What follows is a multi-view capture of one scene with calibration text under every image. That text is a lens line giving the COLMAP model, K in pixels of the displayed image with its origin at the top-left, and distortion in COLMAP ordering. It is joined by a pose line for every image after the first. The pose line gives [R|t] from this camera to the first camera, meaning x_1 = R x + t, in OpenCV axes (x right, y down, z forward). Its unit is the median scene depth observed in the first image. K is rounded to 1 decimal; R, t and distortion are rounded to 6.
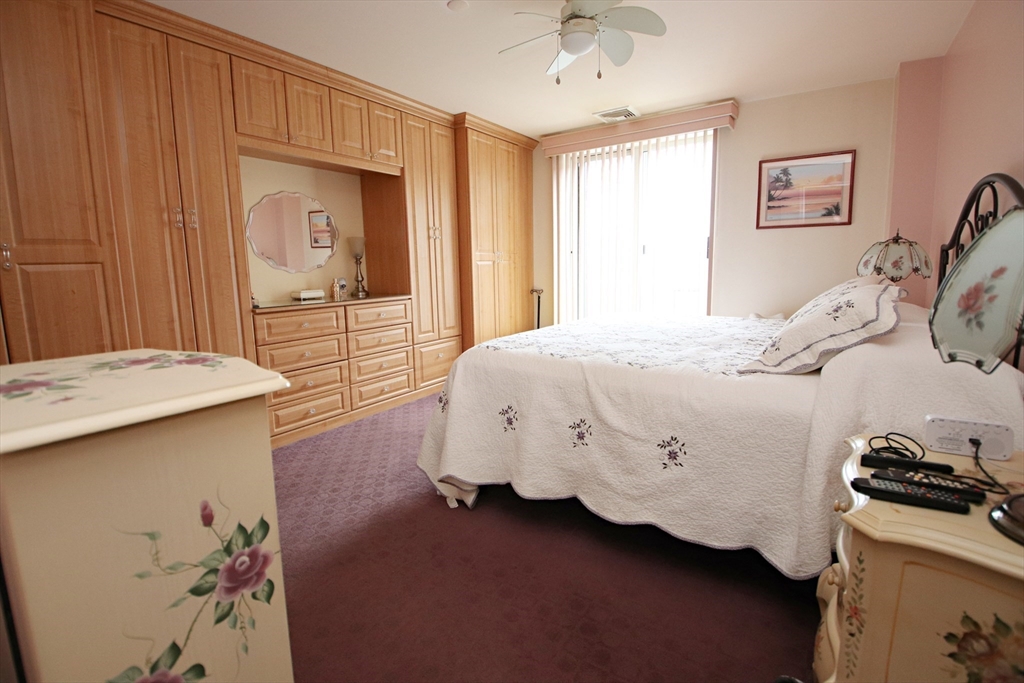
lens RADIAL K [[476.6, 0, 510.4], [0, 476.6, 336.3], [0, 0, 1]] dist [0.006280, -0.017444]
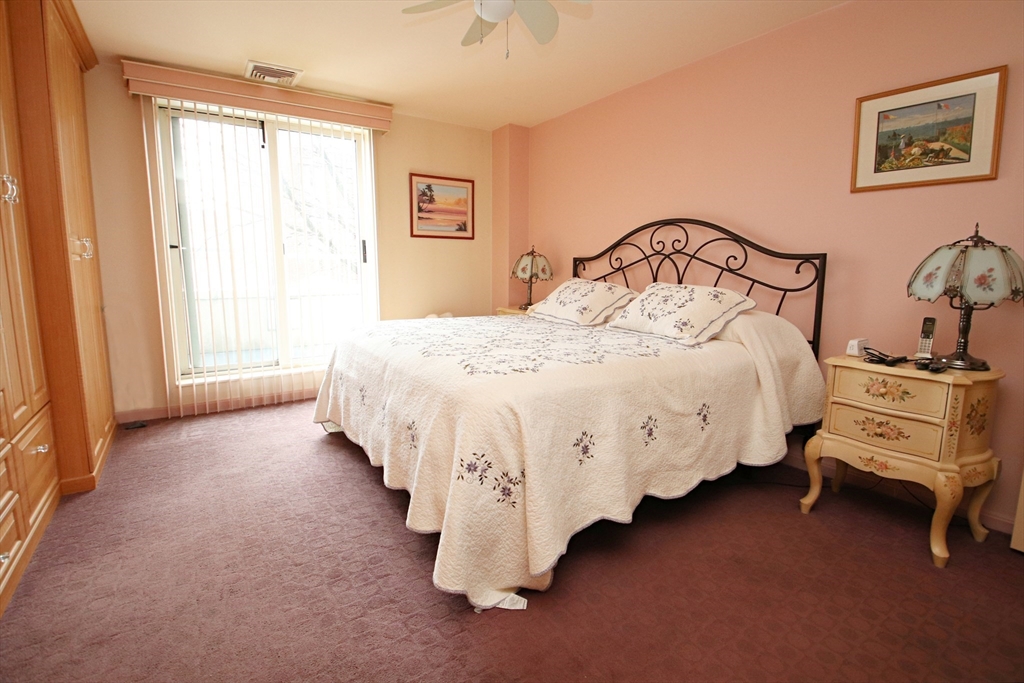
lens RADIAL K [[476.6, 0, 509.4], [0, 476.6, 341.4], [0, 0, 1]] dist [0.006280, -0.017444]
pose [[0.382478, -0.118465, 0.916339, -0.429147], [0.130044, 0.988776, 0.073550, -0.046575], [-0.914767, 0.091033, 0.393591, 0.425416]]
